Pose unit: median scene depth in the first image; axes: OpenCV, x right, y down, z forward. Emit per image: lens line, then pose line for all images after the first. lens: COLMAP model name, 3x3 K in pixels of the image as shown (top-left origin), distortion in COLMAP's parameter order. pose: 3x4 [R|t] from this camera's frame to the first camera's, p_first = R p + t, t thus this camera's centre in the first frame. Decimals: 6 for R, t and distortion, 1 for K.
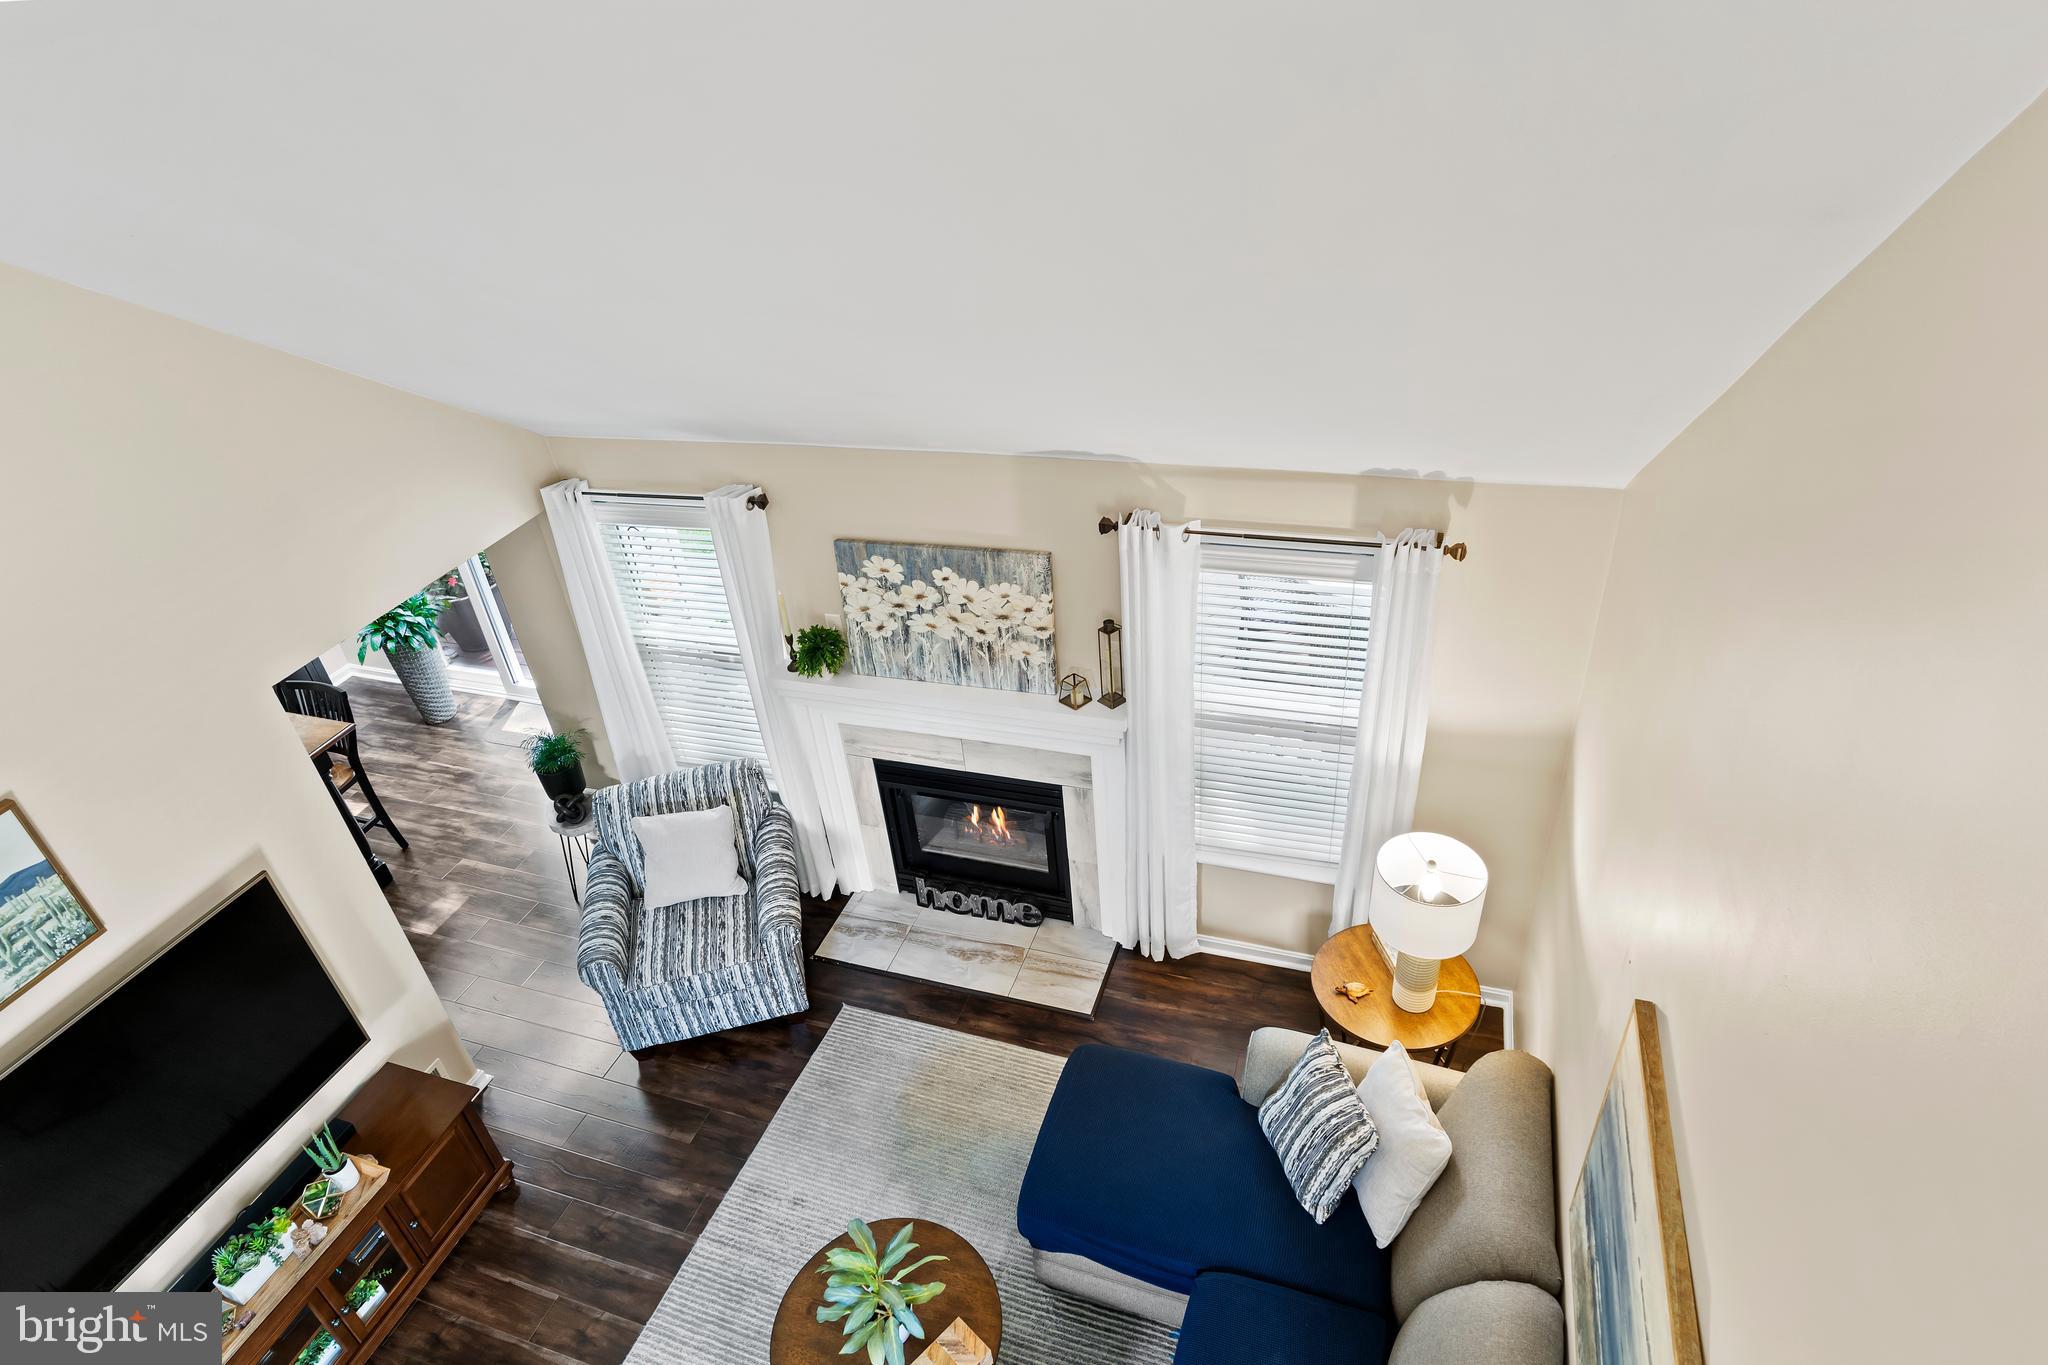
lens RADIAL K [[1114.2, 0, 1026.1], [0, 1114.2, 665.4], [0, 0, 1]] dist [-0.016402, 0.001288]
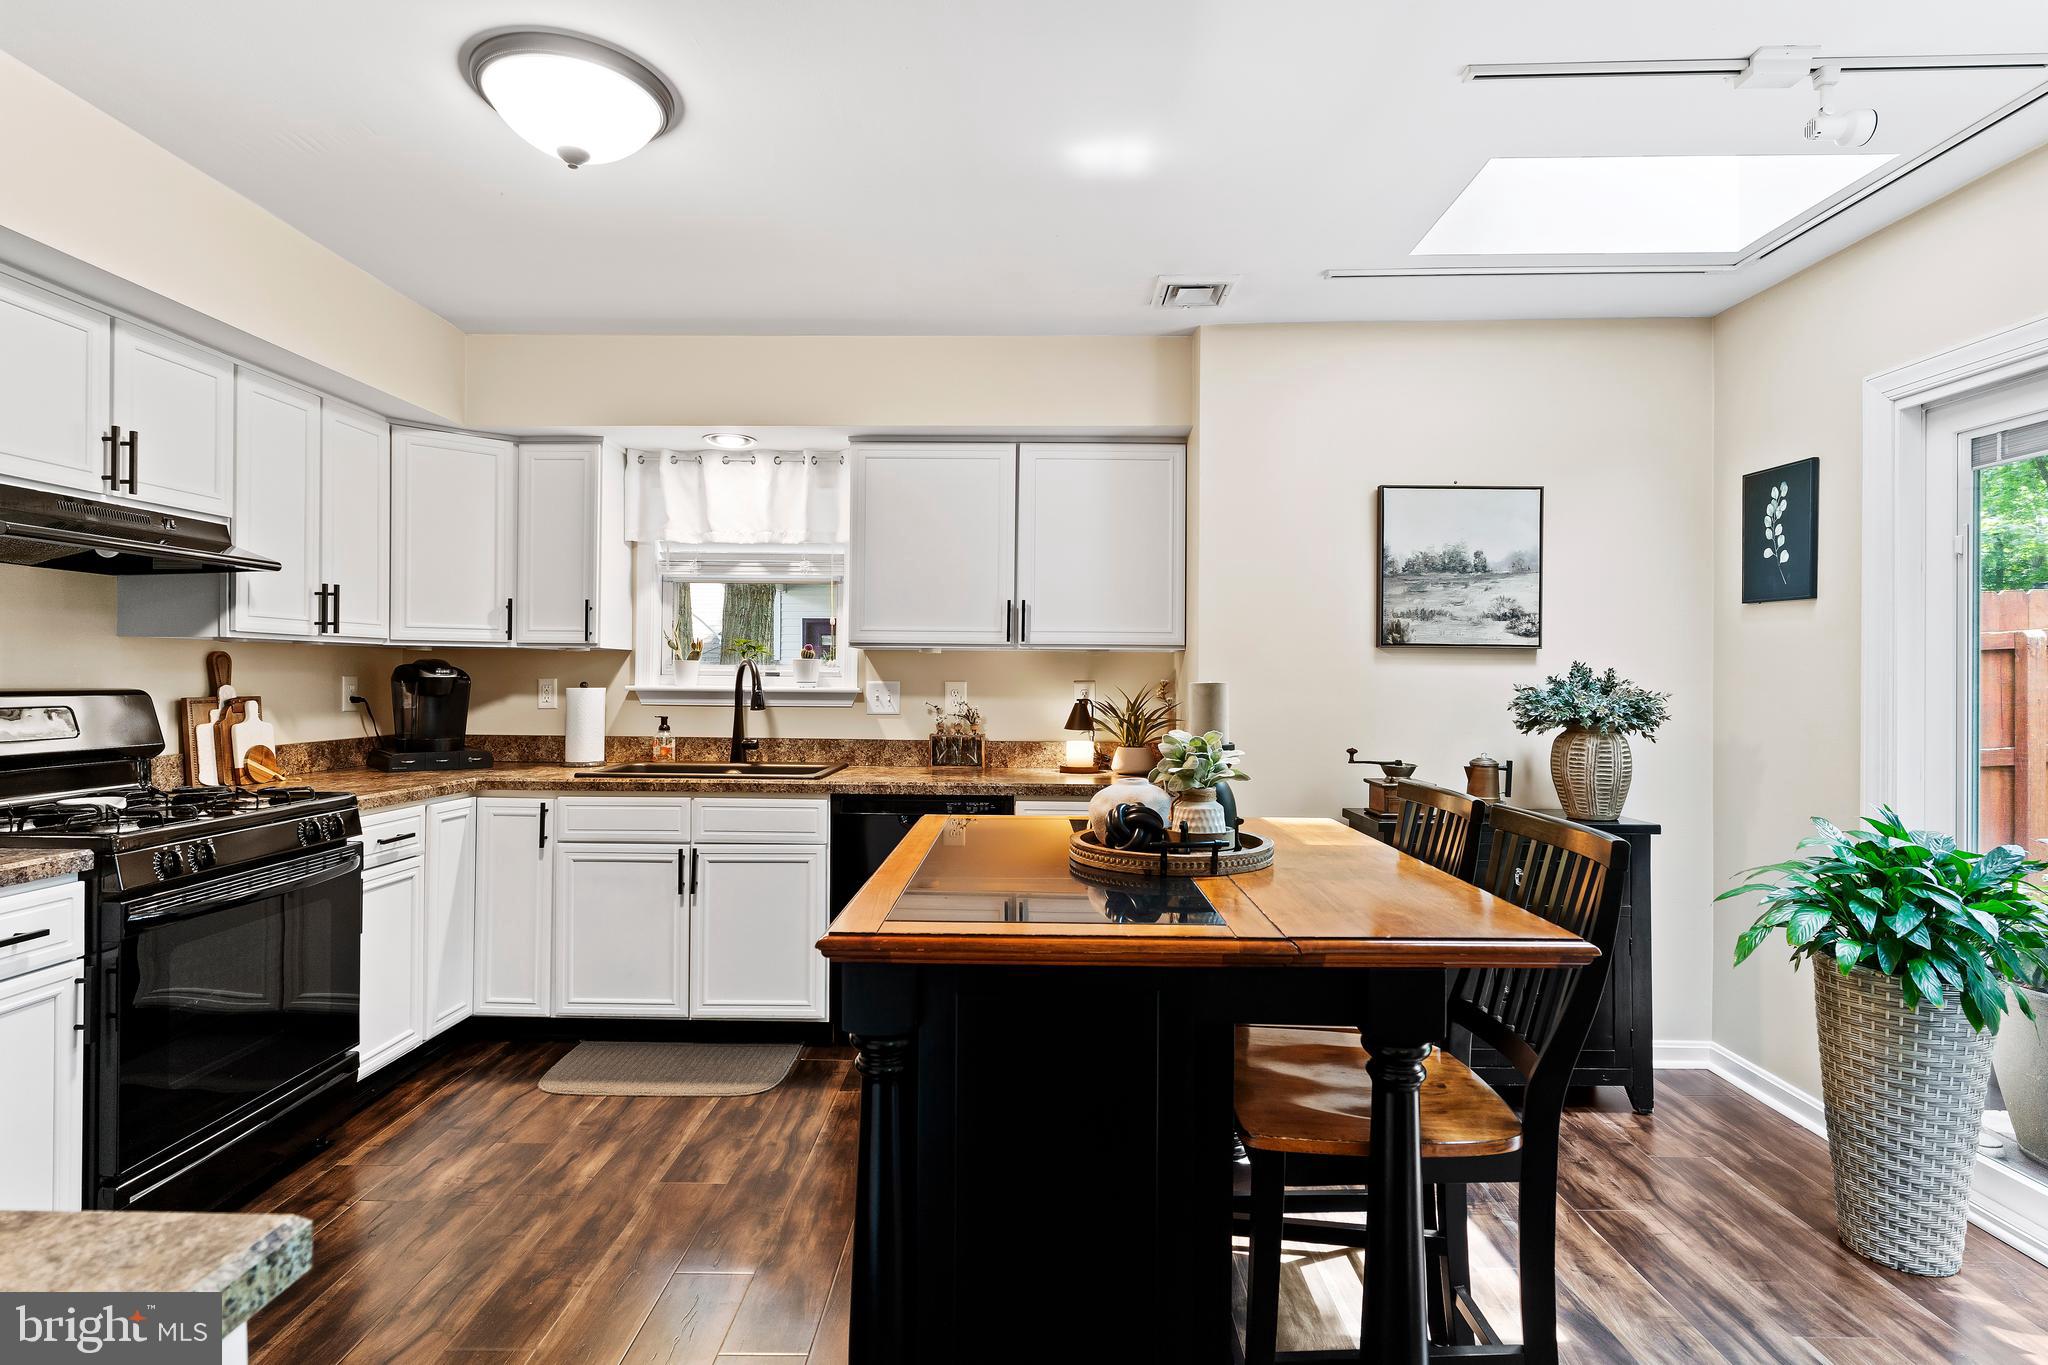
lens RADIAL K [[1052.8, 0, 1022.8], [0, 1052.8, 682.9], [0, 0, 1]] dist [-0.013203, 0.004871]
pose [[0.307802, 0.090778, -0.947110, -0.537211], [-0.531520, 0.842031, -0.092032, 0.114875], [0.789142, 0.531736, 0.307429, 0.996426]]
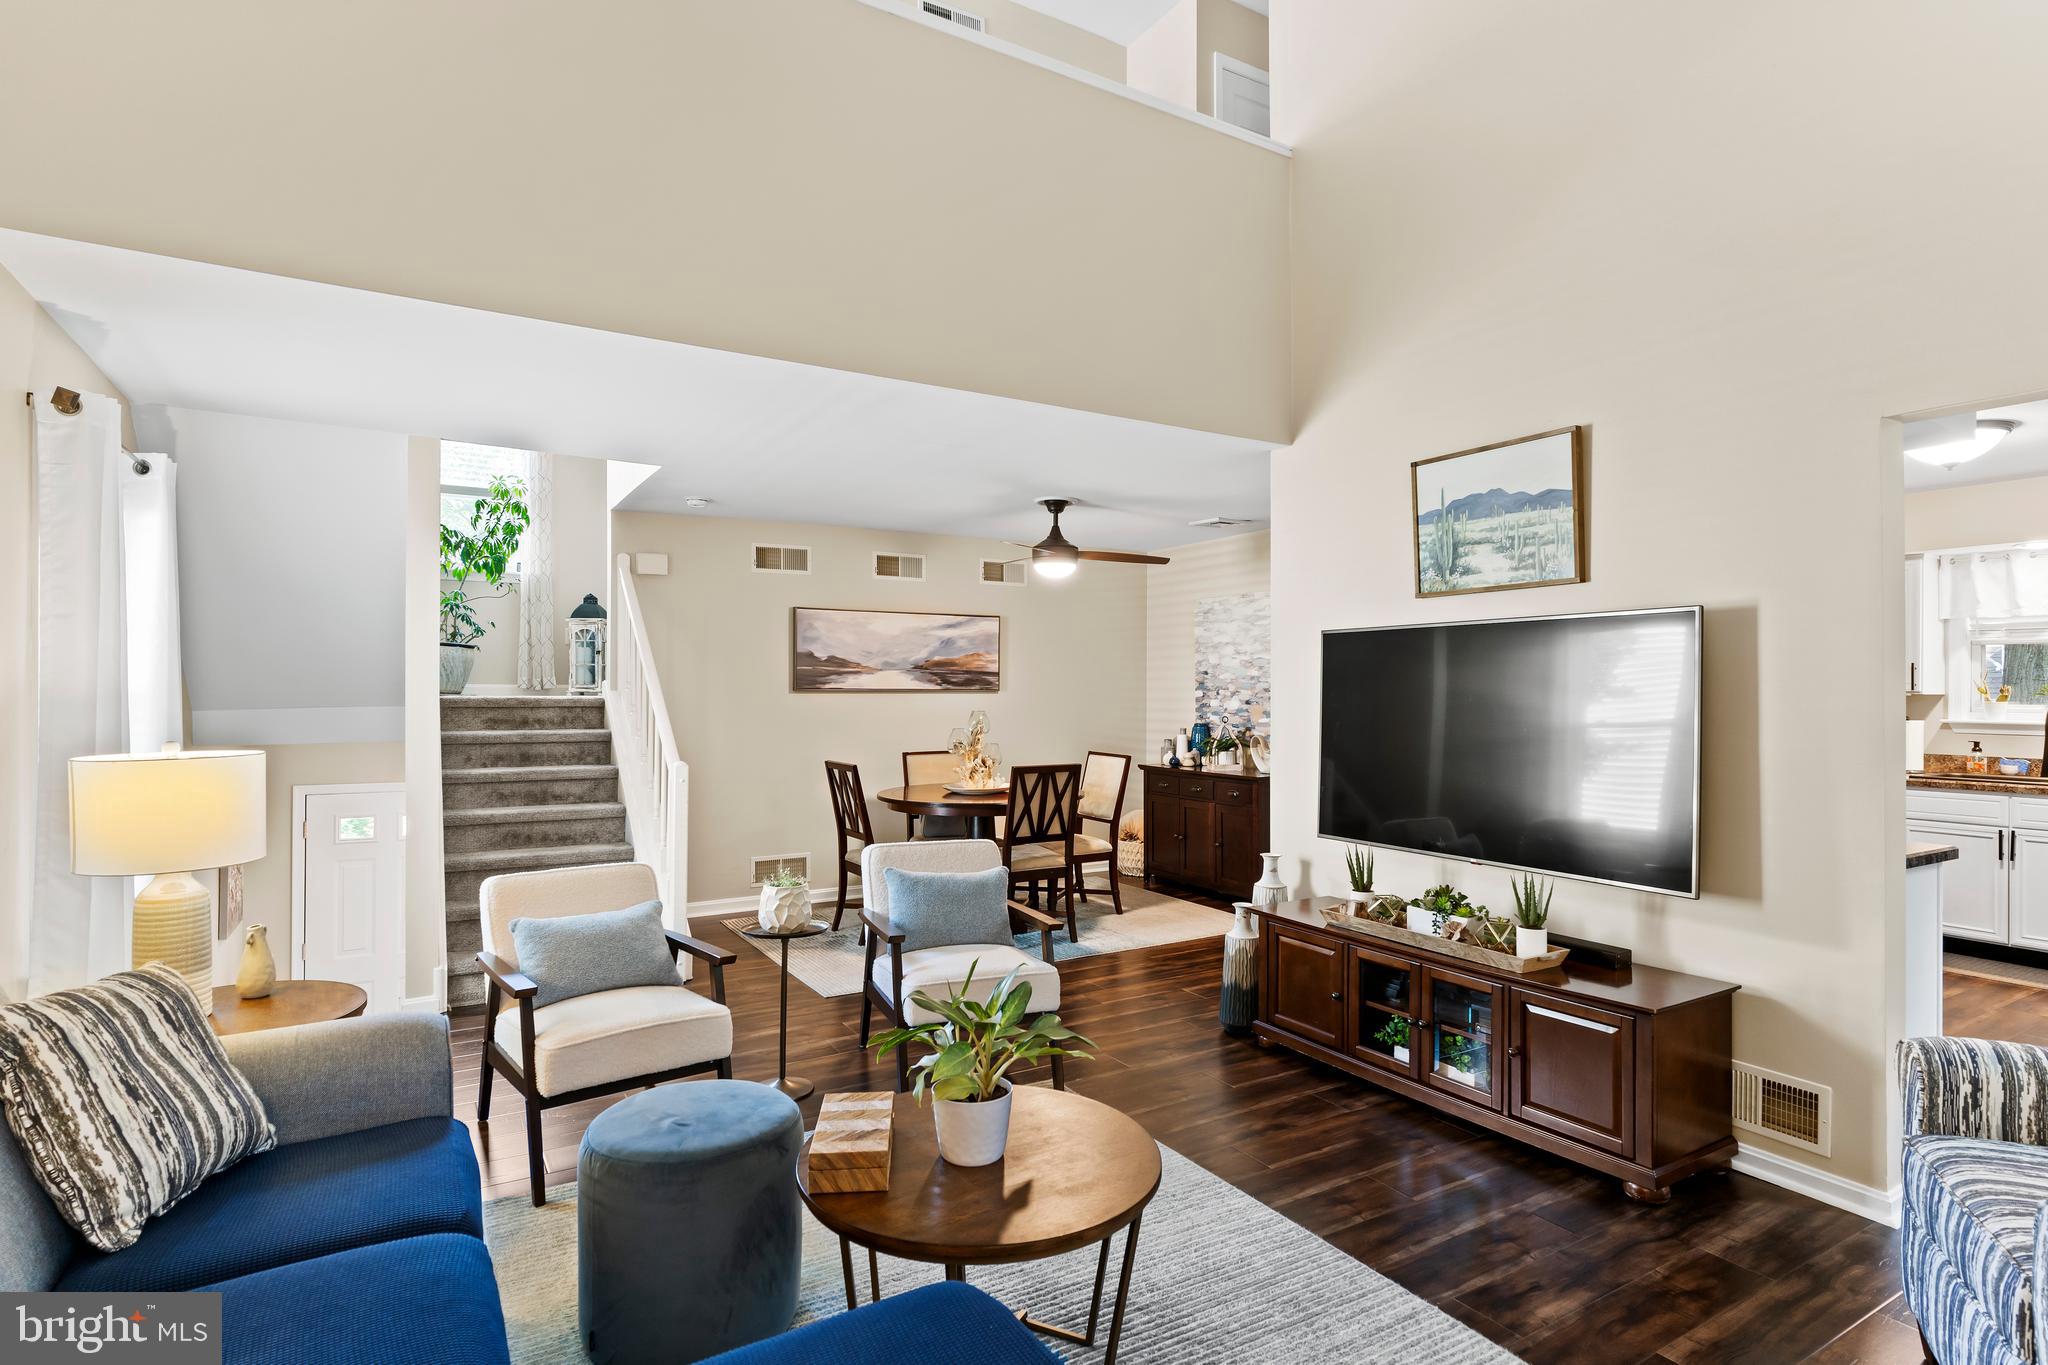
lens RADIAL K [[1052.8, 0, 1023.7], [0, 1052.8, 696.7], [0, 0, 1]] dist [-0.013203, 0.004871]
pose [[-0.638931, 0.084639, -0.764594, 0.228484], [-0.364290, 0.842126, 0.397639, 0.089702], [0.677540, 0.532598, -0.507227, 0.876926]]
